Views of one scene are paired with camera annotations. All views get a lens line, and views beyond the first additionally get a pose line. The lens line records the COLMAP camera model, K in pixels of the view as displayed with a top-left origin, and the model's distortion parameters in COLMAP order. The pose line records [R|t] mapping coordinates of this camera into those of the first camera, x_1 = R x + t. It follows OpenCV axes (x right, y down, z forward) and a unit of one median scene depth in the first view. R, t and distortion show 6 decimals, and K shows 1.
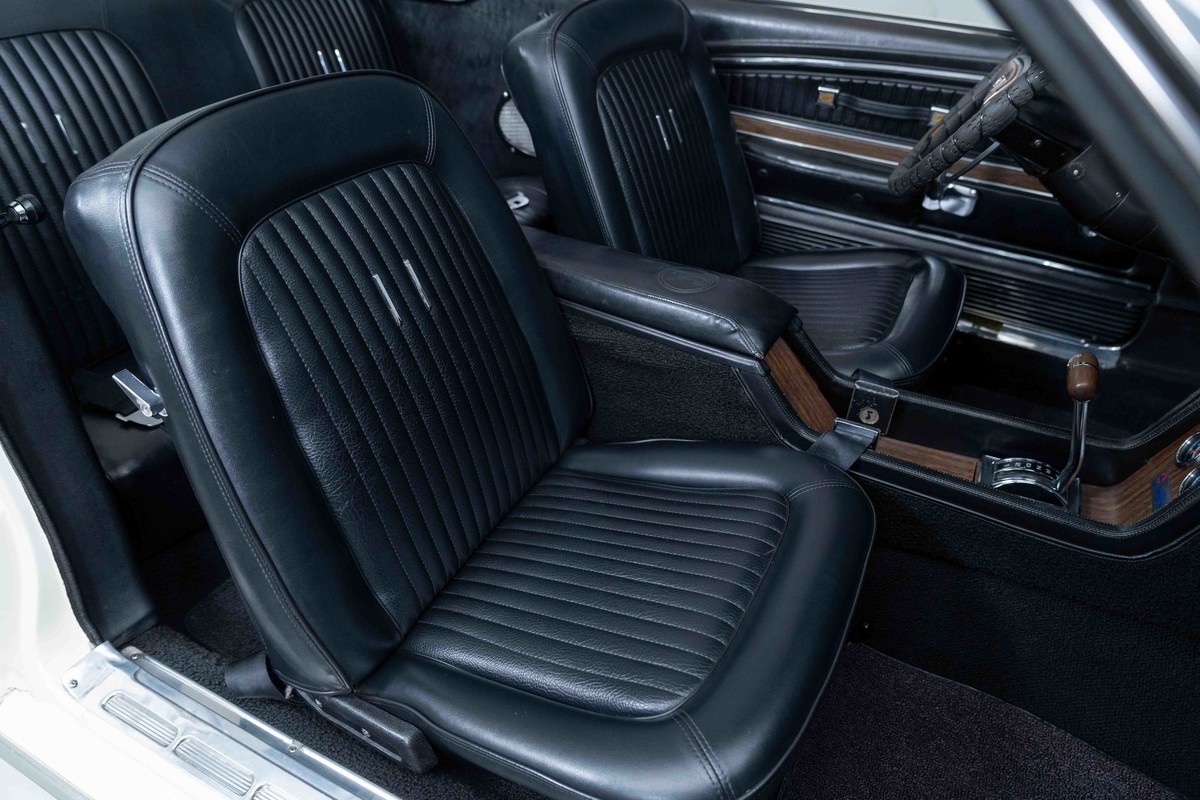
lens RADIAL K [[829.2, 0, 600.0], [0, 829.2, 400.0], [0, 0, 1]] dist [-0.021698, 0.004737]
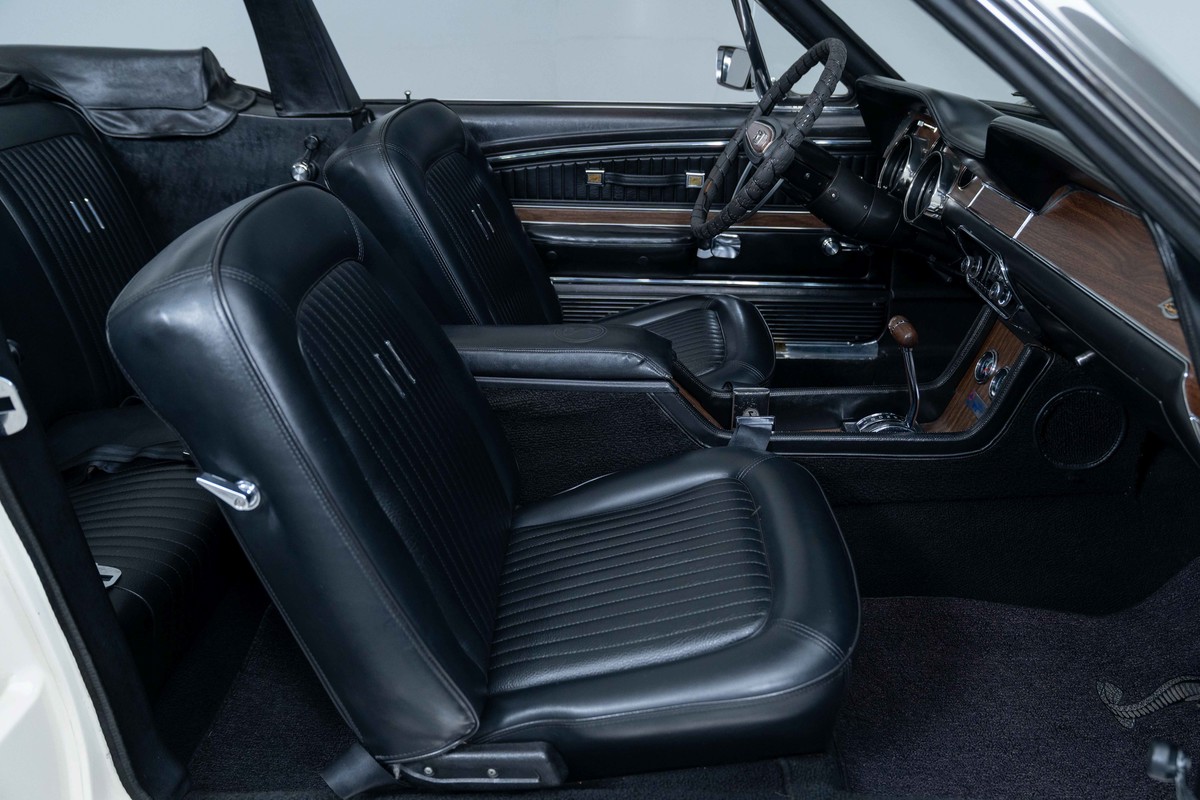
lens RADIAL K [[981.1, 0, 637.3], [0, 981.1, 399.5], [0, 0, 1]] dist [-0.013904, 0.005150]
pose [[0.886692, -0.217154, 0.408193, -0.277601], [0.285024, 0.951865, -0.112759, 0.079741], [-0.364059, 0.216327, 0.905905, -0.144289]]
